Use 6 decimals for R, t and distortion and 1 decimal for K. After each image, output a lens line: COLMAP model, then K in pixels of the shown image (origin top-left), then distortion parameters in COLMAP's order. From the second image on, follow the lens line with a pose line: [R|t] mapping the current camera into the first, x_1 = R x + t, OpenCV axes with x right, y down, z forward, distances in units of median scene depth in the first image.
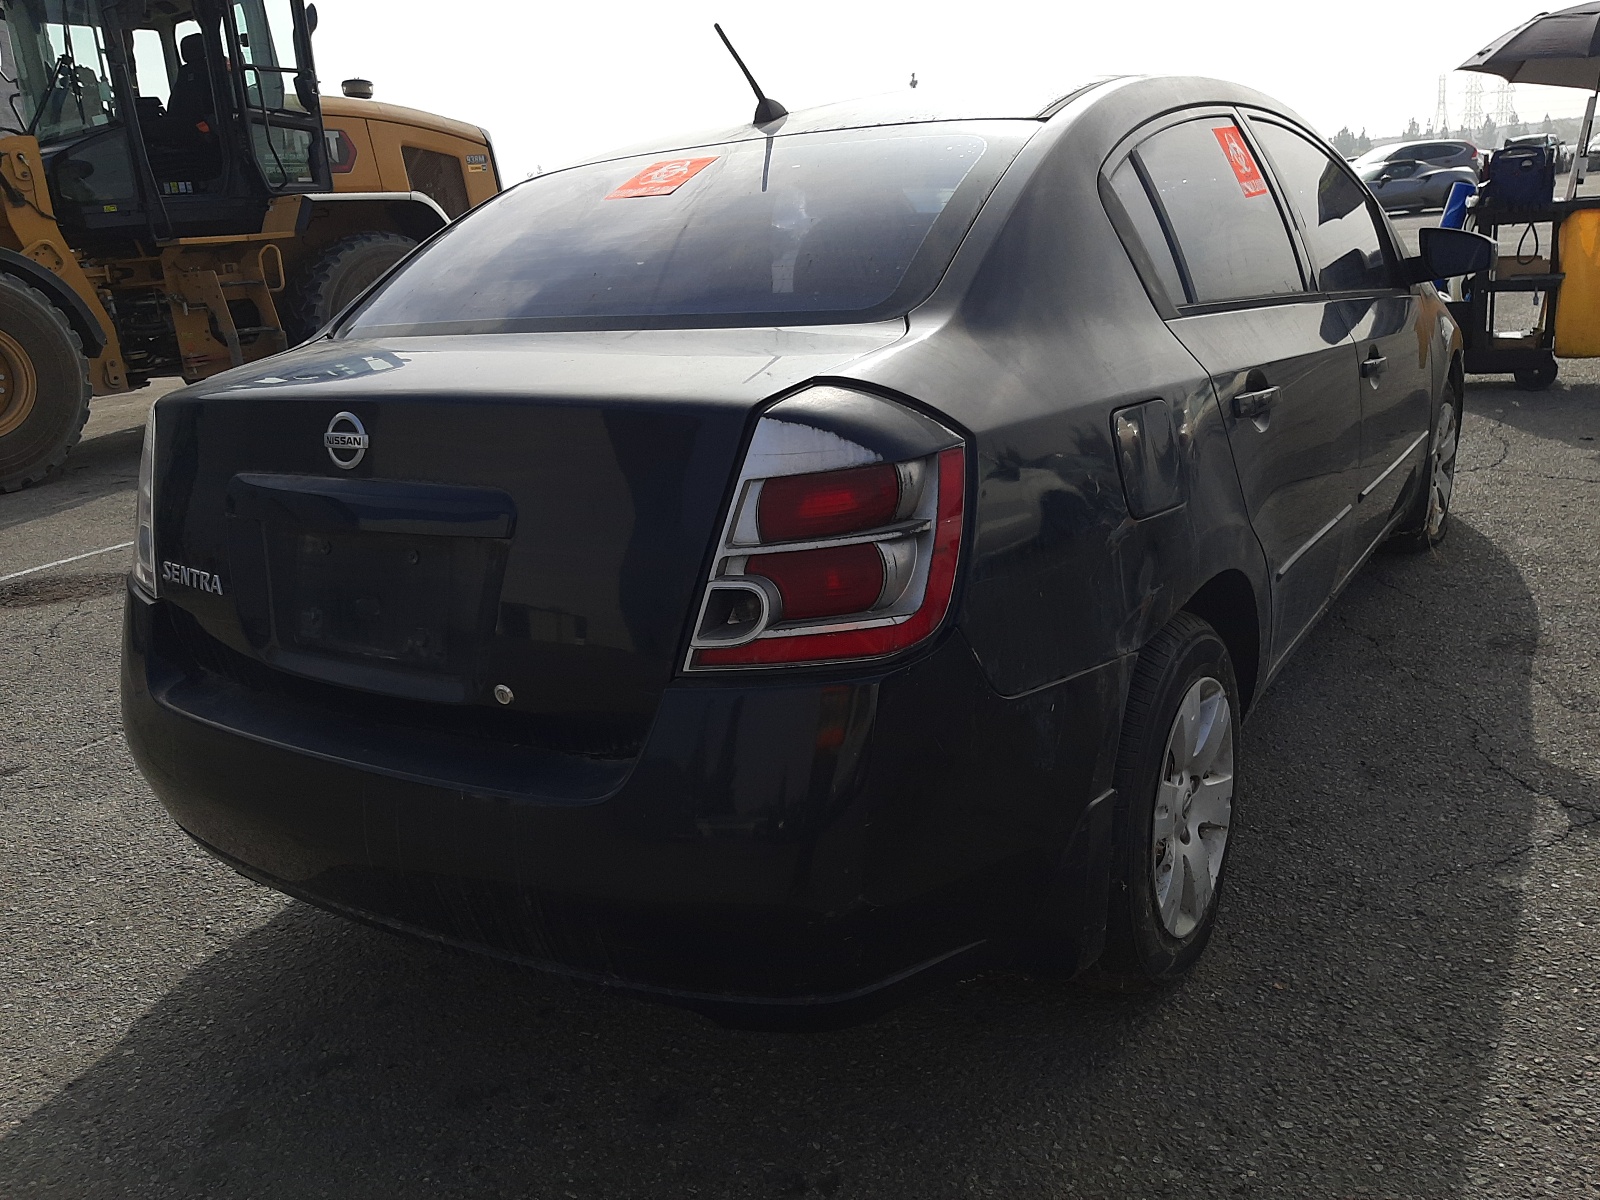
lens RADIAL K [[1164.9, 0, 800.0], [0, 1164.9, 600.0], [0, 0, 1]] dist [0.047728, -0.002348]
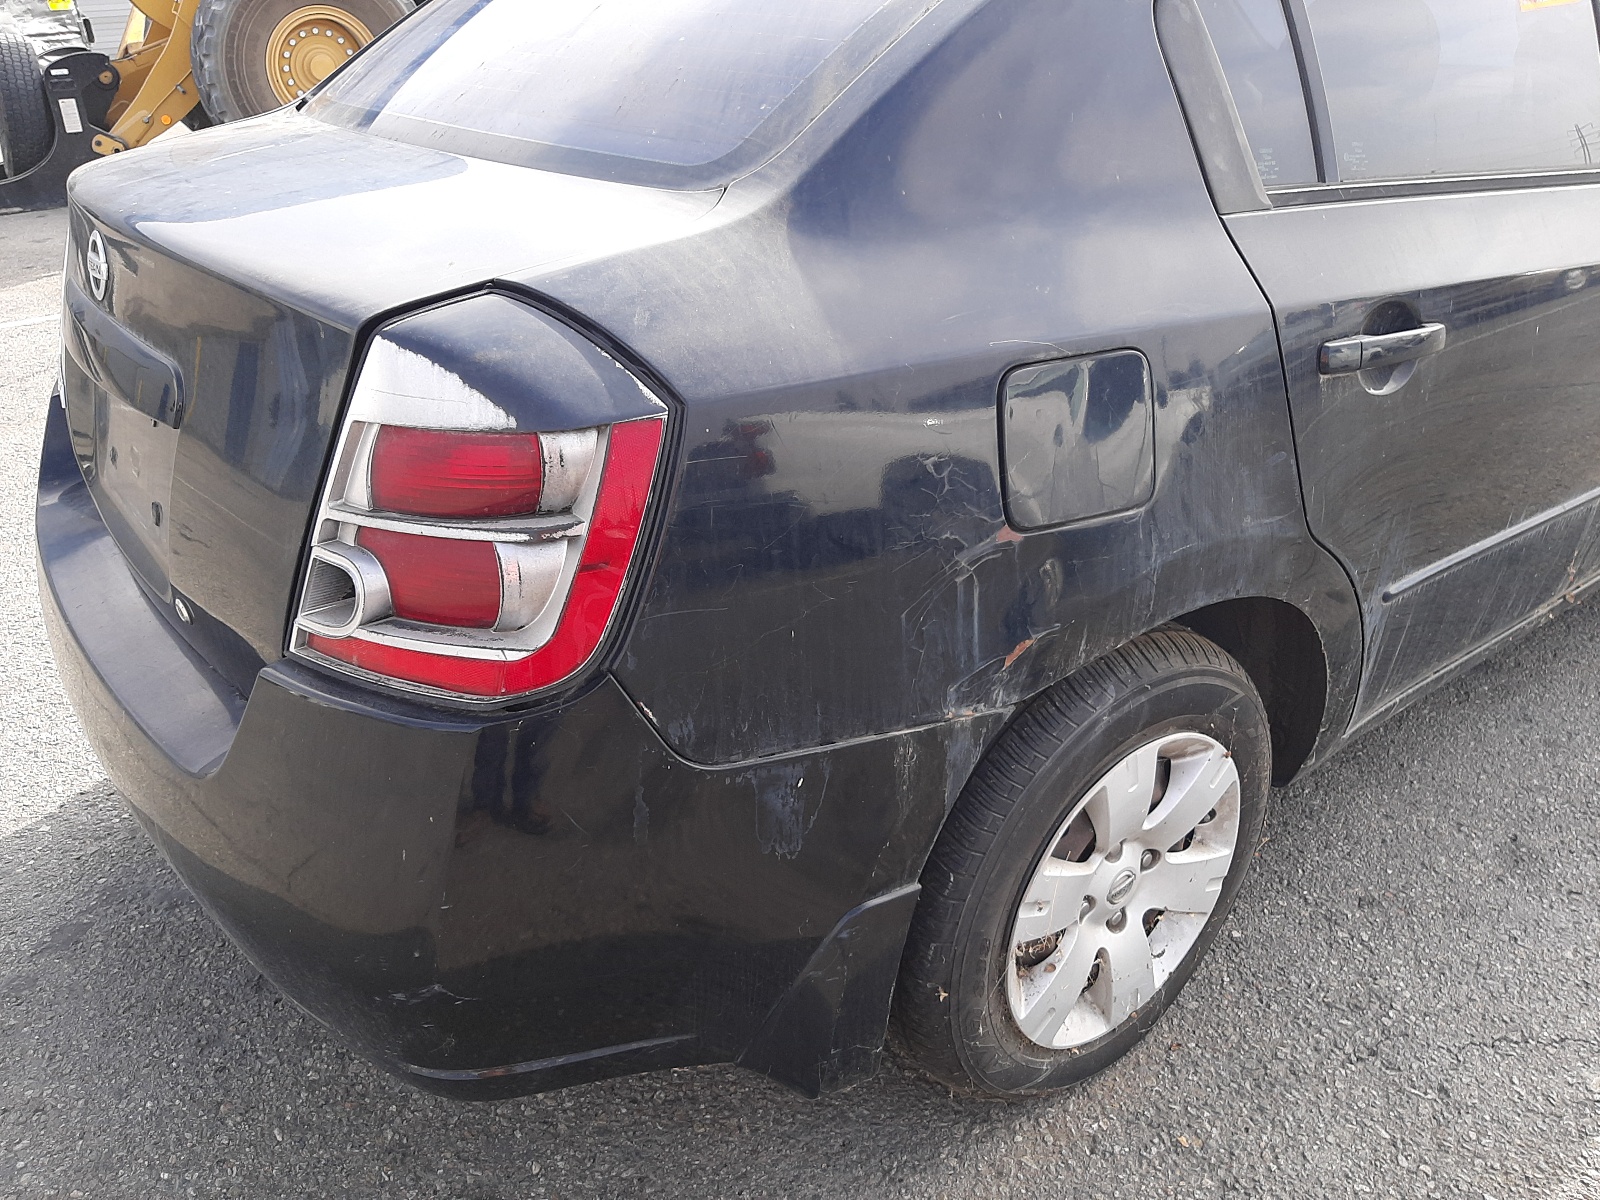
lens RADIAL K [[1190.3, 0, 800.0], [0, 1190.3, 600.0], [0, 0, 1]] dist [0.086193, -0.117469]
pose [[0.946926, 0.199007, -0.252442, 0.353647], [-0.147458, 0.966738, 0.208981, -0.159721], [0.285634, -0.160665, 0.944775, 0.298266]]
